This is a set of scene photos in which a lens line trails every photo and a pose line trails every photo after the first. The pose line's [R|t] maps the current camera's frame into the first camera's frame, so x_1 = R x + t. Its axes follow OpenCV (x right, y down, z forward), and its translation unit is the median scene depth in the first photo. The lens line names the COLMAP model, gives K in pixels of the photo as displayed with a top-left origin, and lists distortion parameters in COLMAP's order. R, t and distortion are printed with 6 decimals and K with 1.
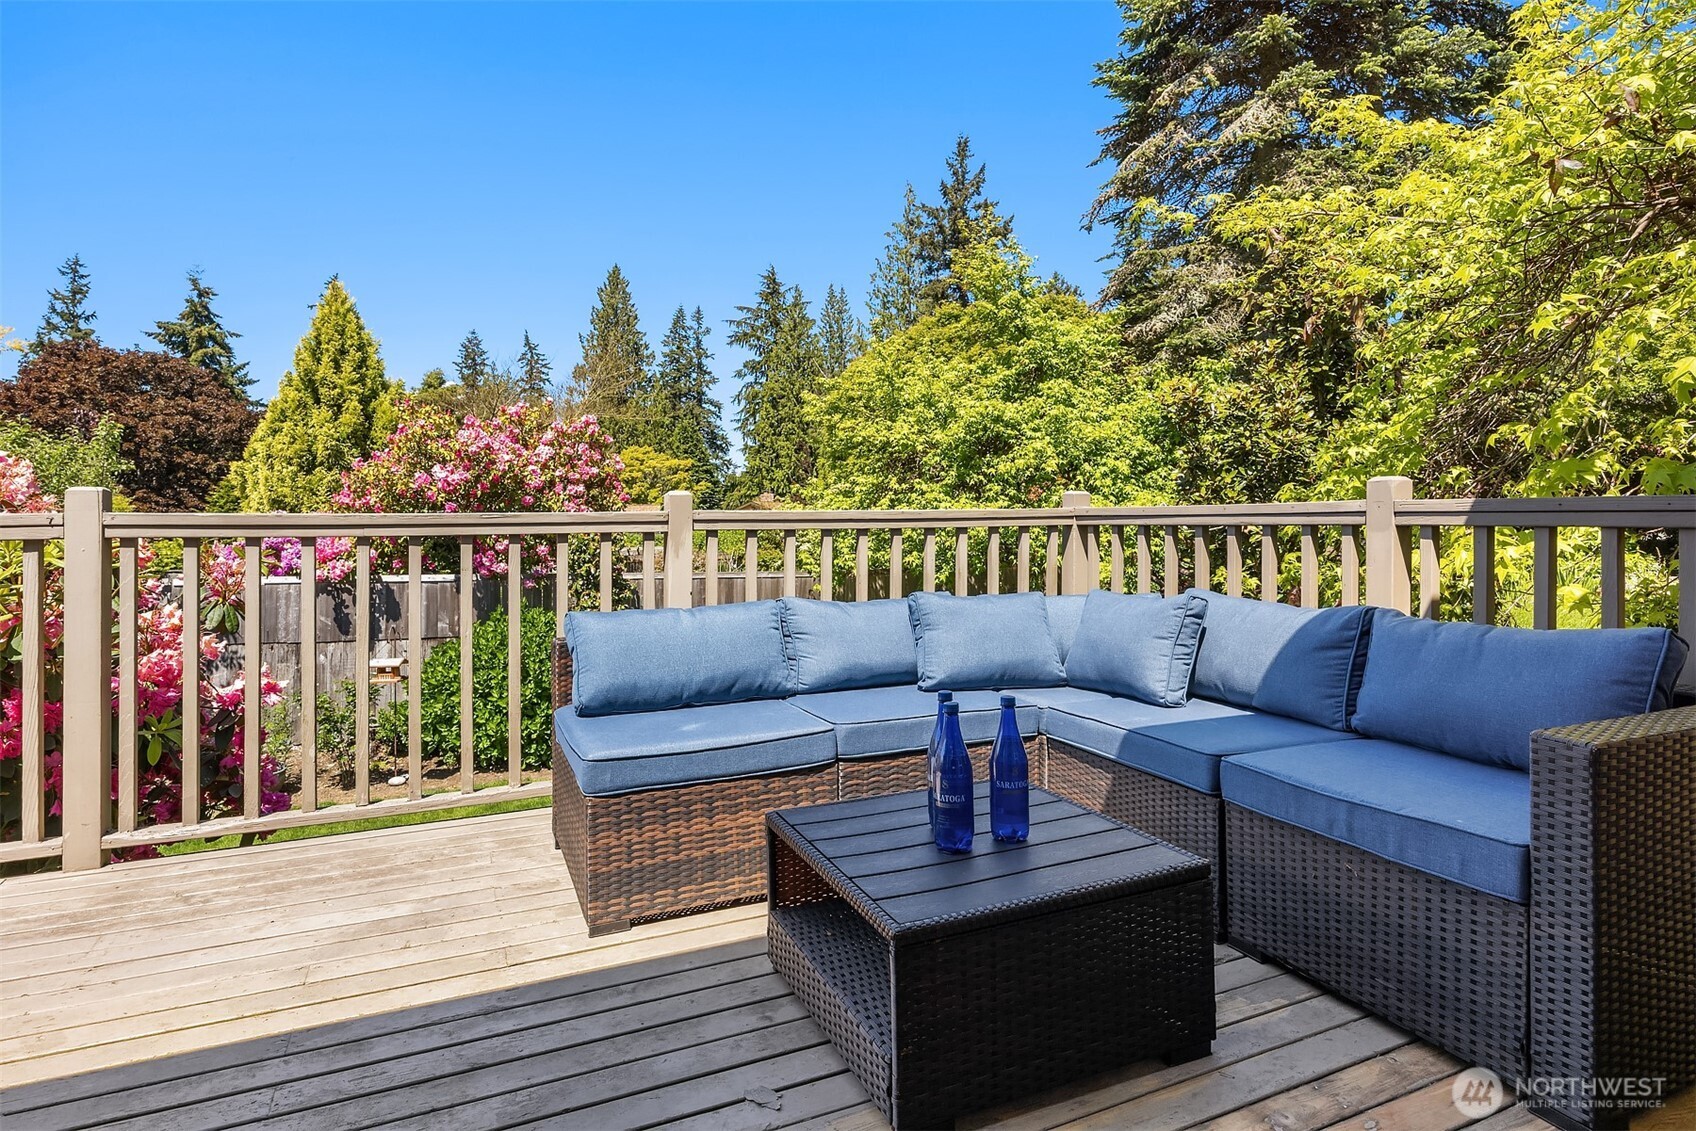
lens RADIAL K [[909.6, 0, 849.1], [0, 909.6, 505.6], [0, 0, 1]] dist [0.000807, -0.000329]
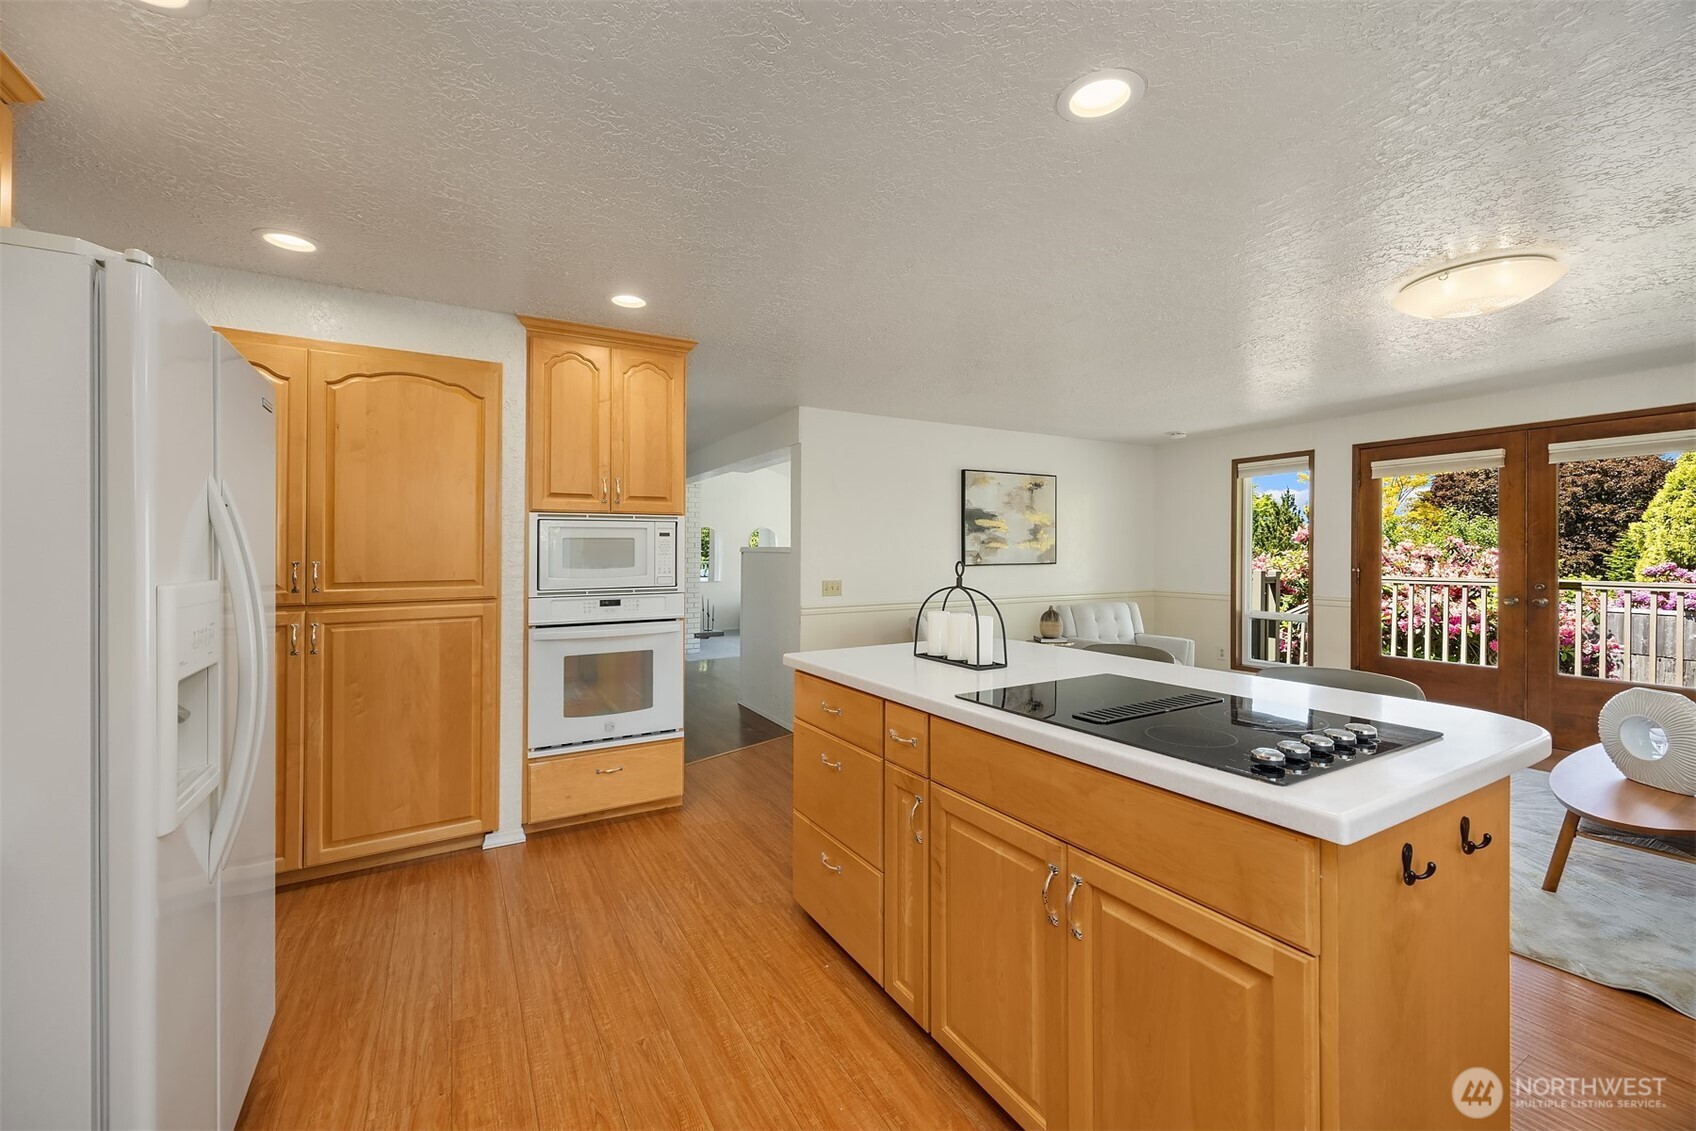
lens RADIAL K [[680.1, 0, 848.0], [0, 680.1, 565.5], [0, 0, 1]] dist [0.001719, 0.000111]
pose [[0.109099, 0.017960, -0.993869, 0.198119], [0.011242, 0.999751, 0.019300, -0.017989], [0.993967, -0.013279, 0.108870, -0.260566]]
